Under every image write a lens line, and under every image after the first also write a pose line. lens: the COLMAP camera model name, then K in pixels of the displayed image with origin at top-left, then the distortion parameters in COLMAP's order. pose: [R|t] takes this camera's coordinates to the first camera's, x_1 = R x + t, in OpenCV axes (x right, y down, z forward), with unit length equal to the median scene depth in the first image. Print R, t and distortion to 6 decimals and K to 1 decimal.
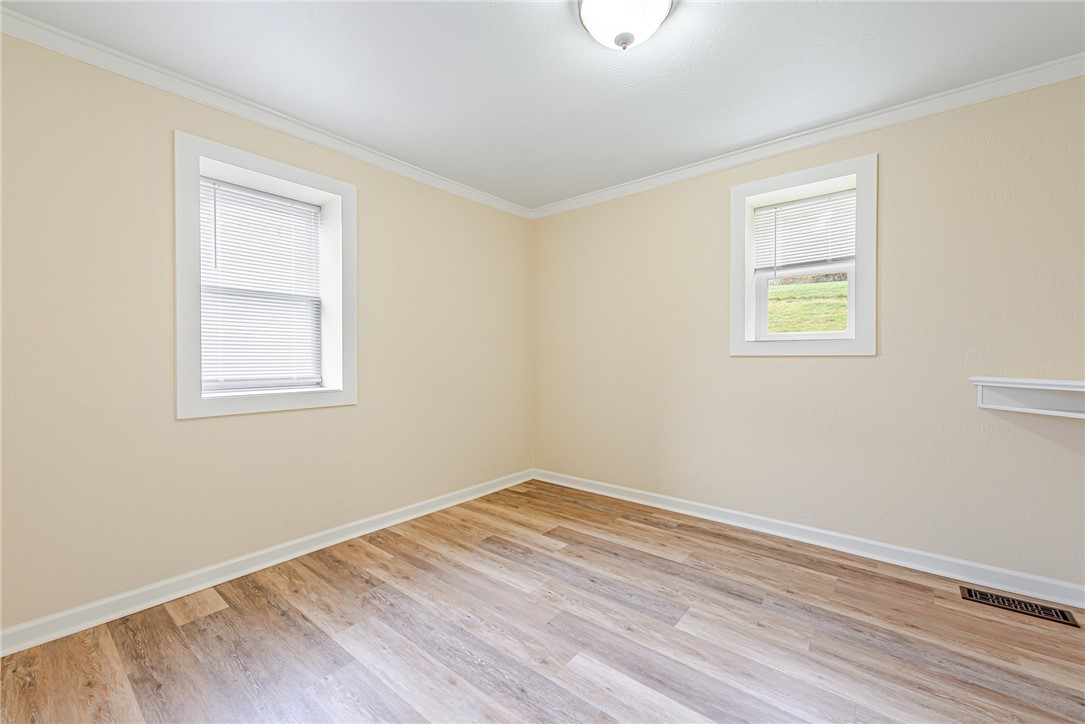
lens RADIAL K [[427.4, 0, 544.5], [0, 427.4, 359.4], [0, 0, 1]] dist [-0.008068, -0.001352]
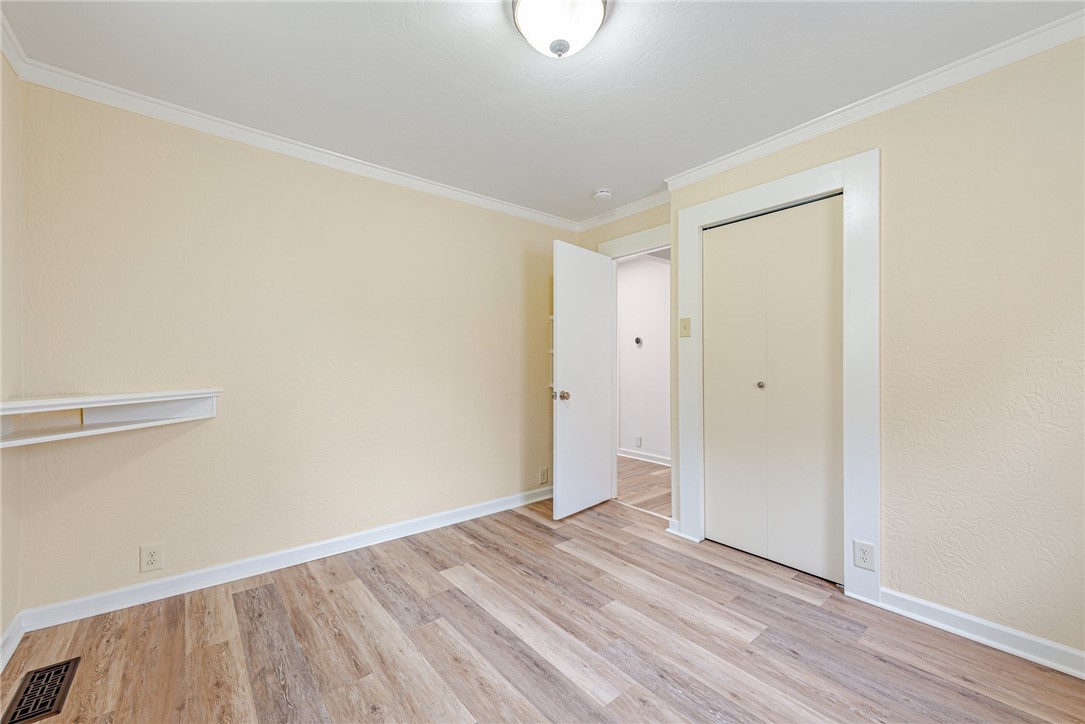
lens RADIAL K [[427.4, 0, 541.1], [0, 427.4, 362.5], [0, 0, 1]] dist [-0.008068, -0.001352]
pose [[-0.980178, 0.006700, 0.198004, 0.031177], [0.008453, 0.999932, 0.008007, -0.052244], [-0.197937, 0.009522, -0.980168, 2.011504]]
